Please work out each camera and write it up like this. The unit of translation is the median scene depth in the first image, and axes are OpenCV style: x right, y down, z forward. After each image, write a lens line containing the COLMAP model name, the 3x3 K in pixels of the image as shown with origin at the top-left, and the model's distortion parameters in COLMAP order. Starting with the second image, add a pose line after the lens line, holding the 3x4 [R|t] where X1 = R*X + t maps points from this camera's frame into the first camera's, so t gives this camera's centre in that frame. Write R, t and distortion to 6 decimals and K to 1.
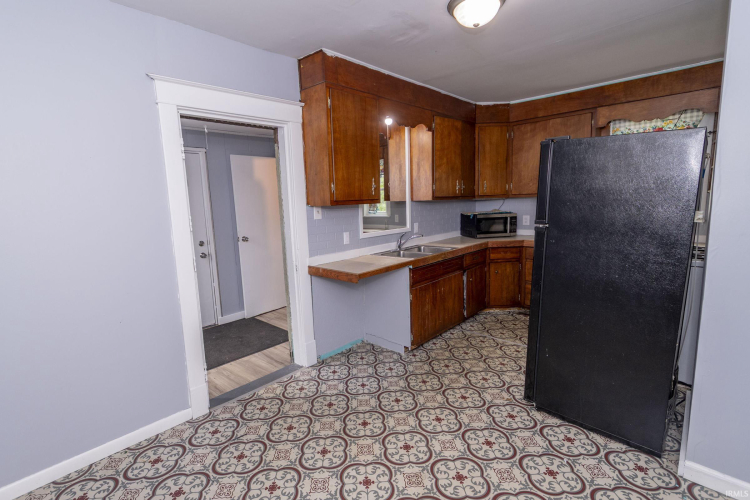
lens RADIAL K [[331.5, 0, 374.7], [0, 331.5, 249.1], [0, 0, 1]] dist [0.003230, -0.000582]
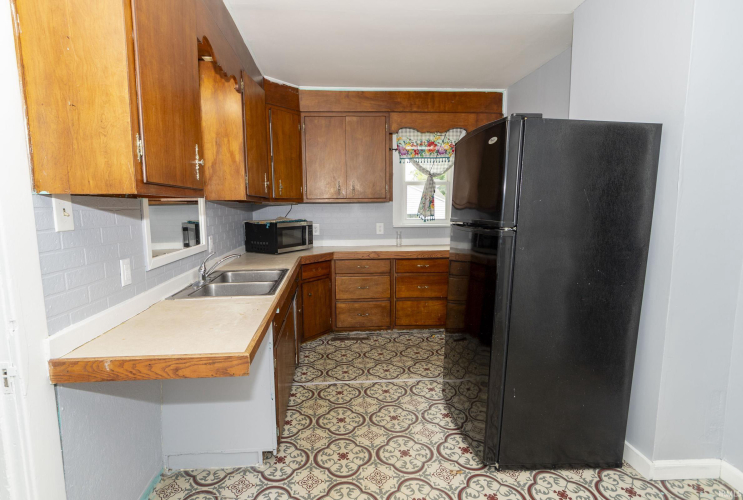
lens RADIAL K [[362.0, 0, 370.8], [0, 362.0, 249.5], [0, 0, 1]] dist [-0.001430, 0.000063]
pose [[0.710283, -0.062169, 0.701165, -0.179946], [0.091858, 0.995761, -0.004763, -0.028806], [-0.697897, 0.067791, 0.712983, 0.386004]]
